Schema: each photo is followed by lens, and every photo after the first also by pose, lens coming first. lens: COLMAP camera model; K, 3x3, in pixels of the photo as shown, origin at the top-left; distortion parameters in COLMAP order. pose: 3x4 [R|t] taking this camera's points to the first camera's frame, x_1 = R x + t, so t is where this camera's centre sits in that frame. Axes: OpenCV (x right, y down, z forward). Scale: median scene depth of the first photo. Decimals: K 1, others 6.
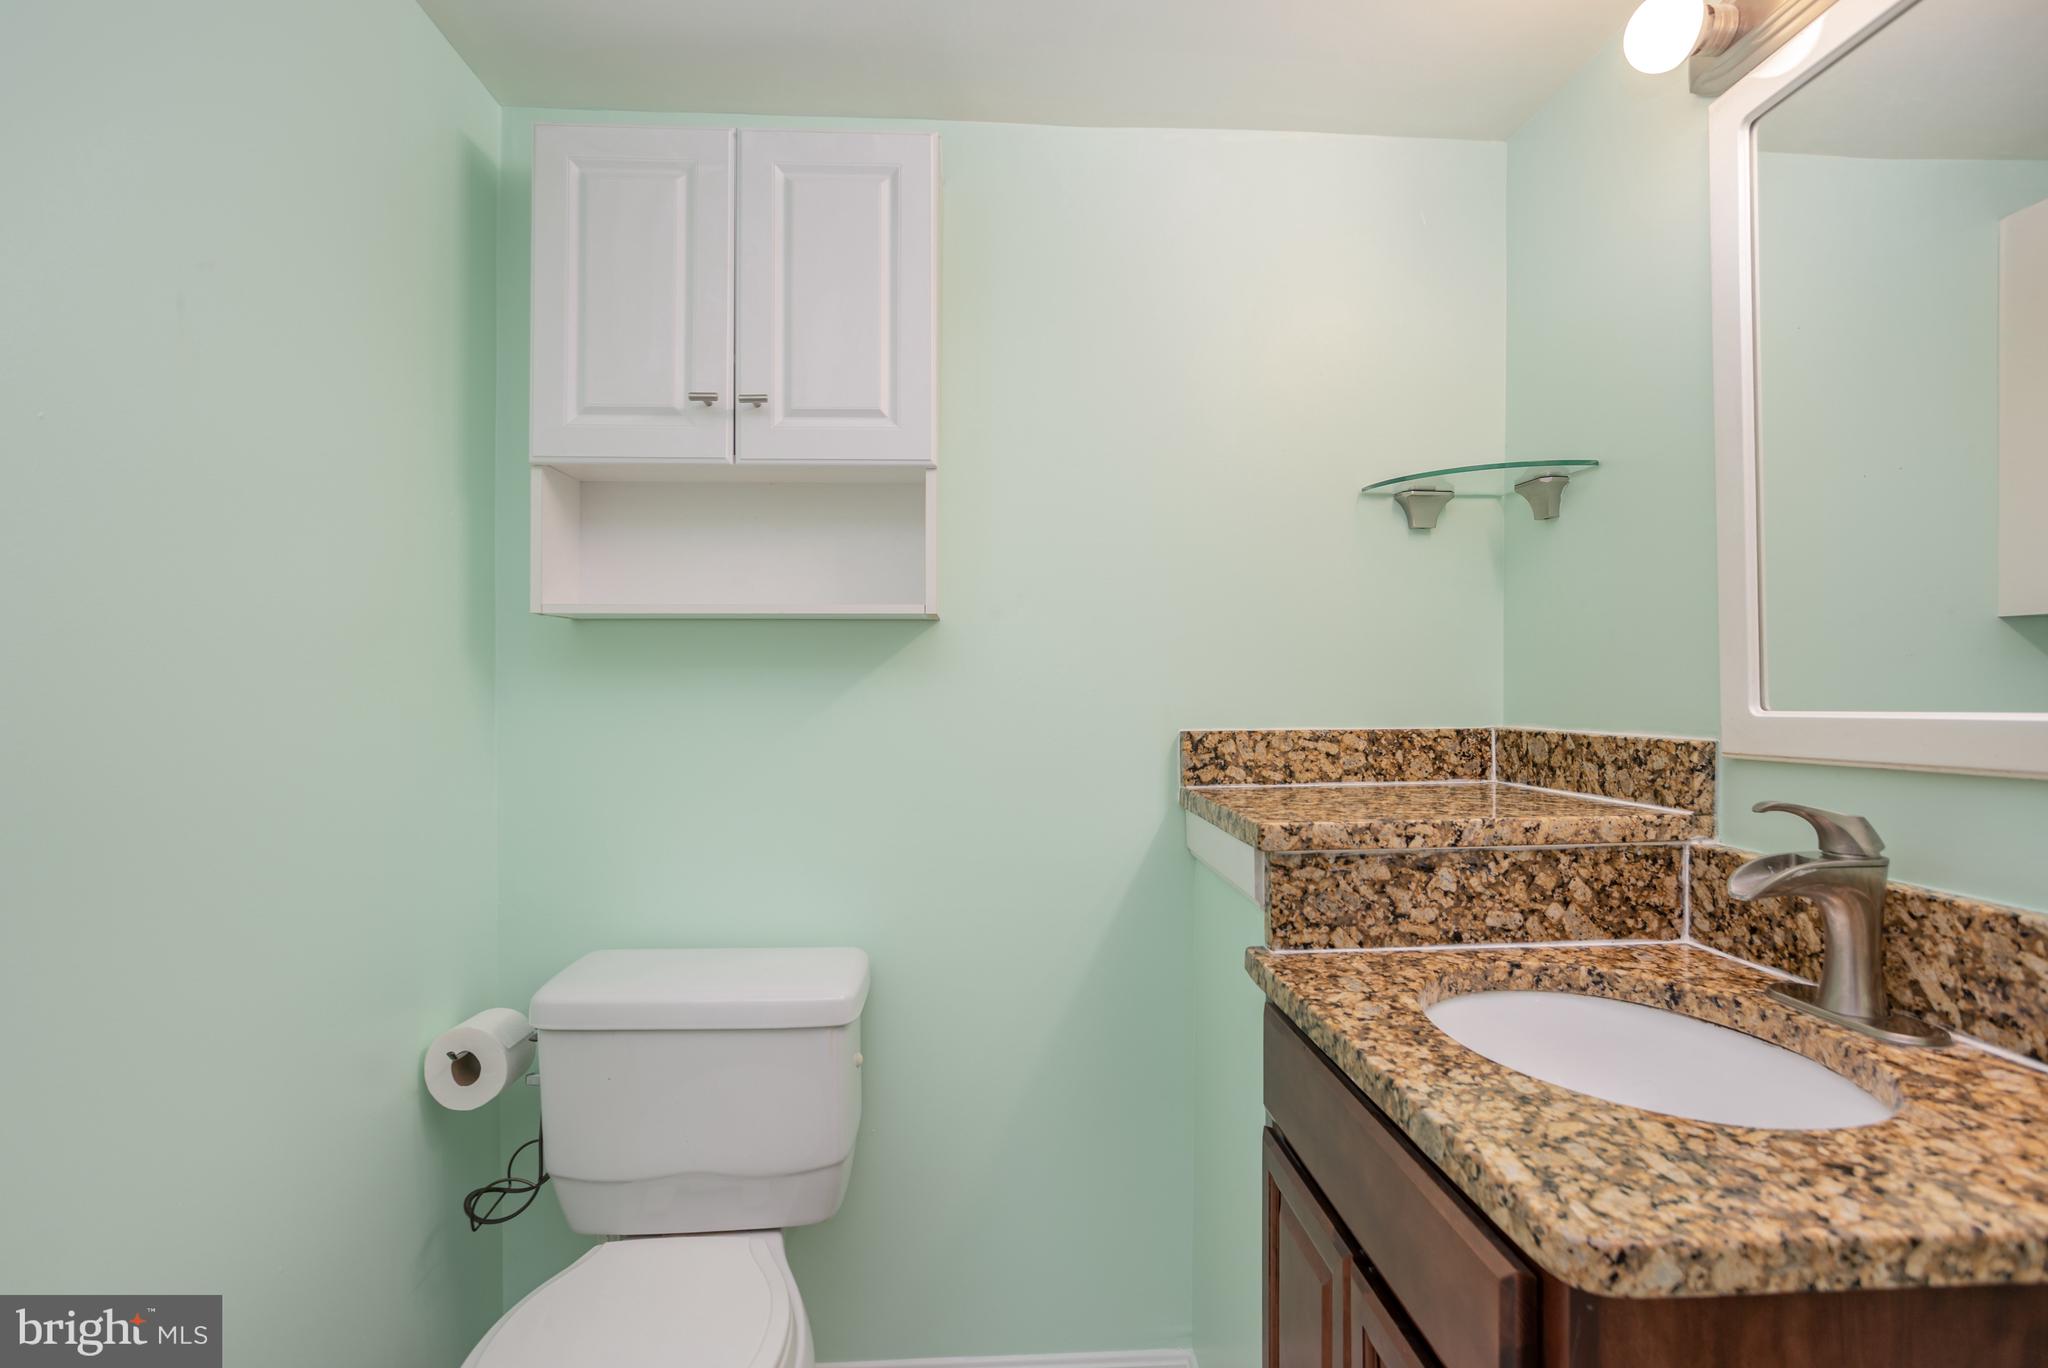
lens RADIAL K [[1000.5, 0, 1021.6], [0, 1000.5, 692.1], [0, 0, 1]] dist [0.006478, 0.006767]
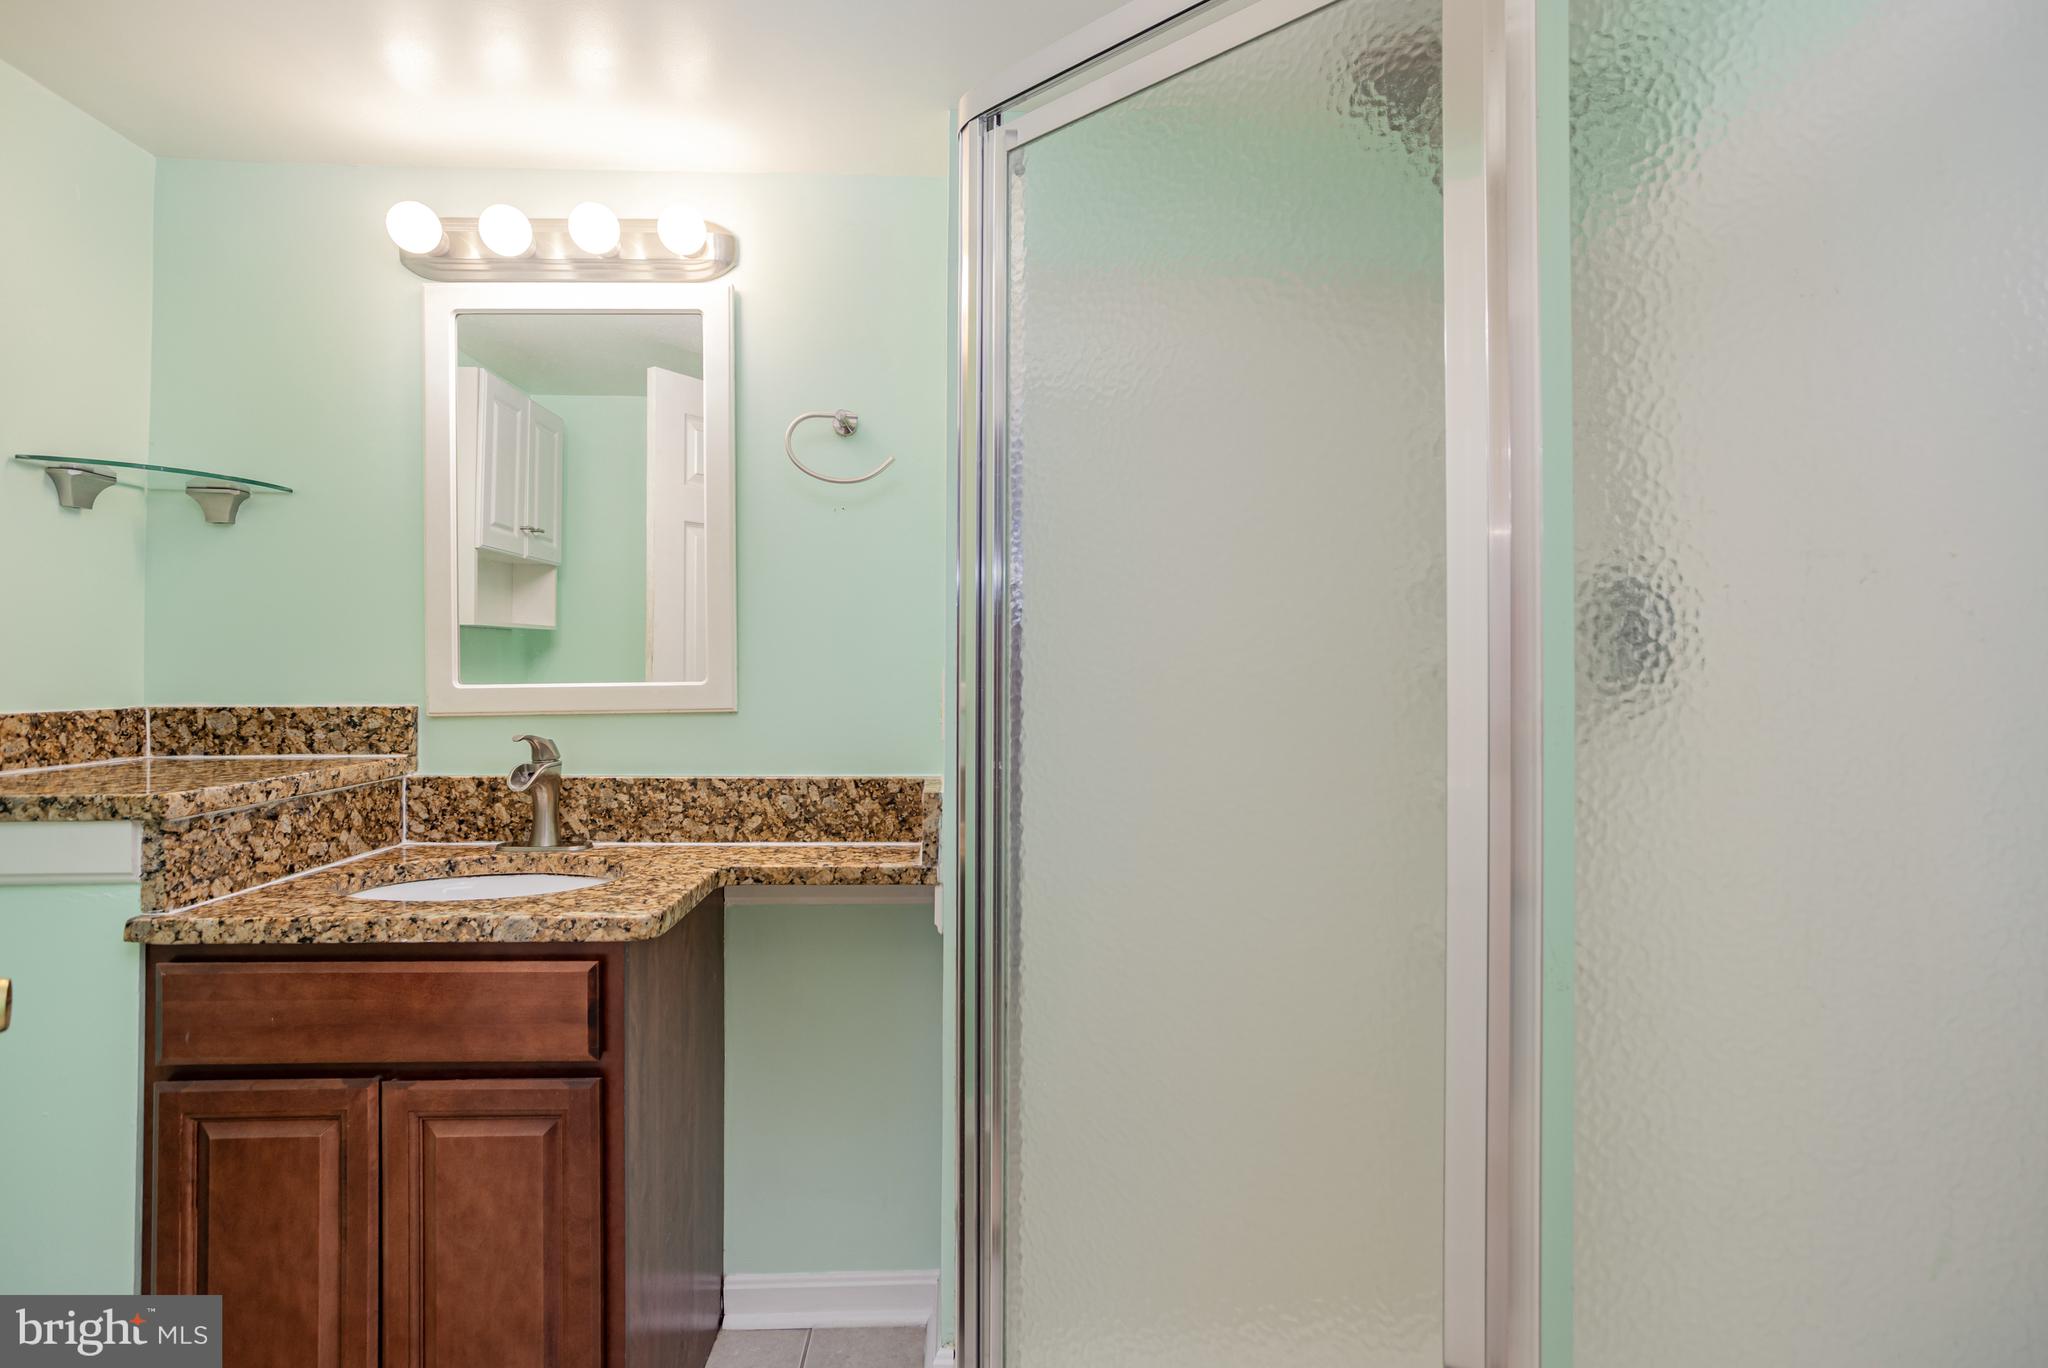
lens RADIAL K [[1000.5, 0, 1026.8], [0, 1000.5, 678.2], [0, 0, 1]] dist [0.006478, 0.006767]
pose [[0.039139, -0.000739, 0.999233, -0.777893], [0.001308, 0.999999, 0.000689, 0.007633], [-0.999233, 0.001280, 0.039140, 0.037161]]
